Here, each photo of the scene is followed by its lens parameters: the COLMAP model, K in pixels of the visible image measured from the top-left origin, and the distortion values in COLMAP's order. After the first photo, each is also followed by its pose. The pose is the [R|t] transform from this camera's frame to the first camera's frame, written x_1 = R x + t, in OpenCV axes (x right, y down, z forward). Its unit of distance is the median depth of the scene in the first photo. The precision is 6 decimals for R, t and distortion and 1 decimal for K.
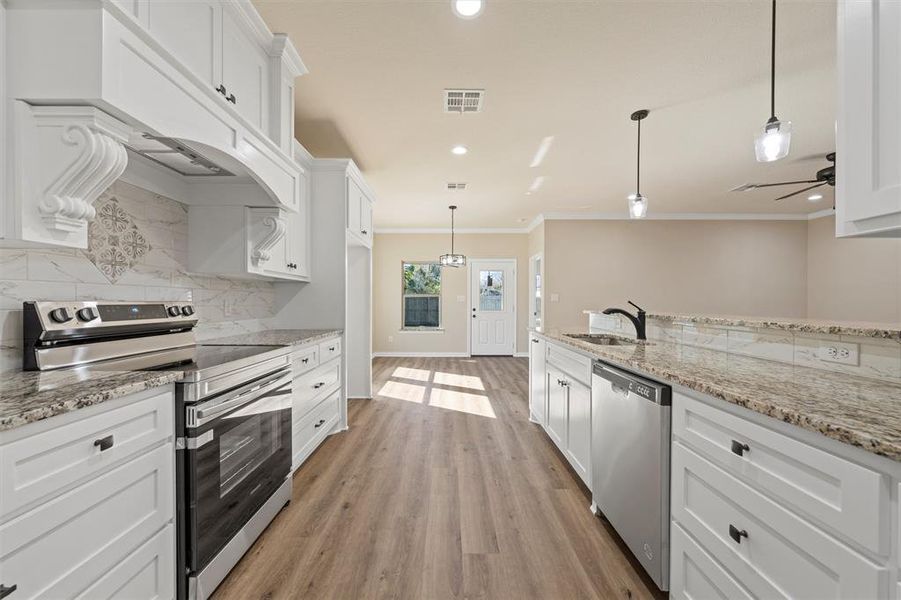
lens RADIAL K [[335.5, 0, 448.7], [0, 335.5, 303.0], [0, 0, 1]] dist [-0.002172, -0.000226]
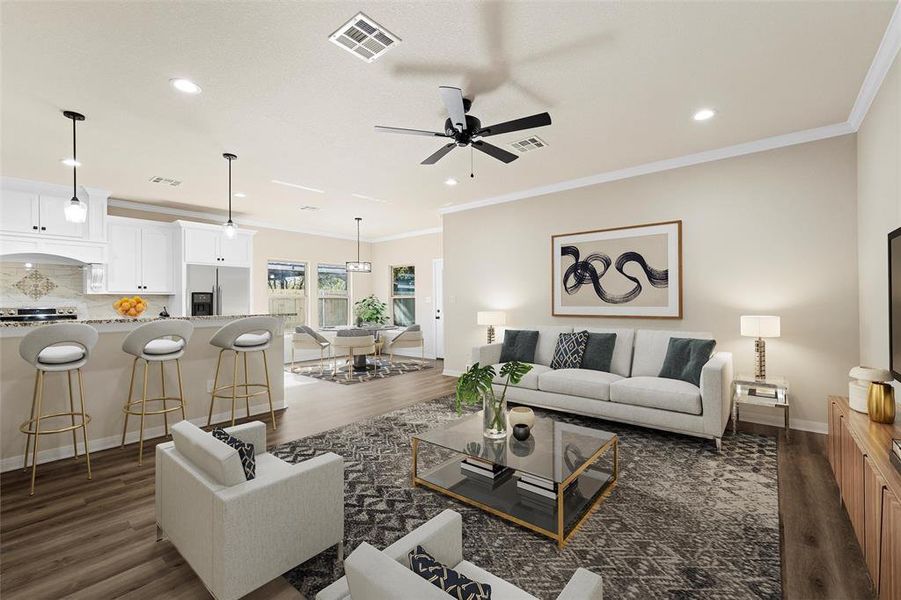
lens RADIAL K [[397.6, 0, 462.2], [0, 397.6, 298.8], [0, 0, 1]] dist [0.002405, -0.000036]
pose [[0.773866, -0.015308, -0.633164, 3.144251], [0.010015, 0.999879, -0.011934, -0.003215], [0.633270, 0.002894, 0.773925, 0.560648]]
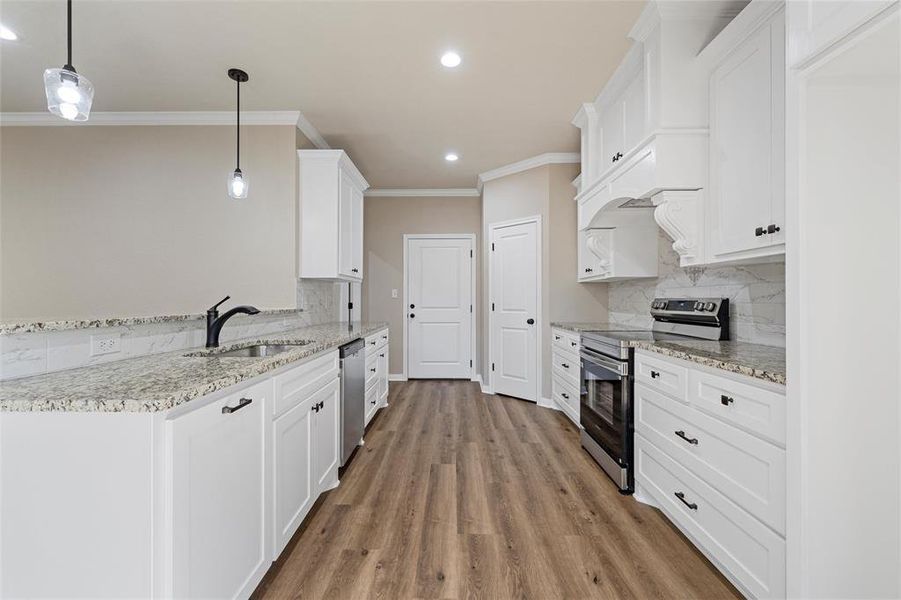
lens RADIAL K [[380.0, 0, 450.5], [0, 380.0, 300.0], [0, 0, 1]] dist [0.002905, -0.000090]
pose [[-0.999952, -0.002983, 0.009299, 0.041658], [-0.002932, 0.999980, 0.005569, -0.003624], [-0.009315, 0.005541, -0.999941, 2.190175]]
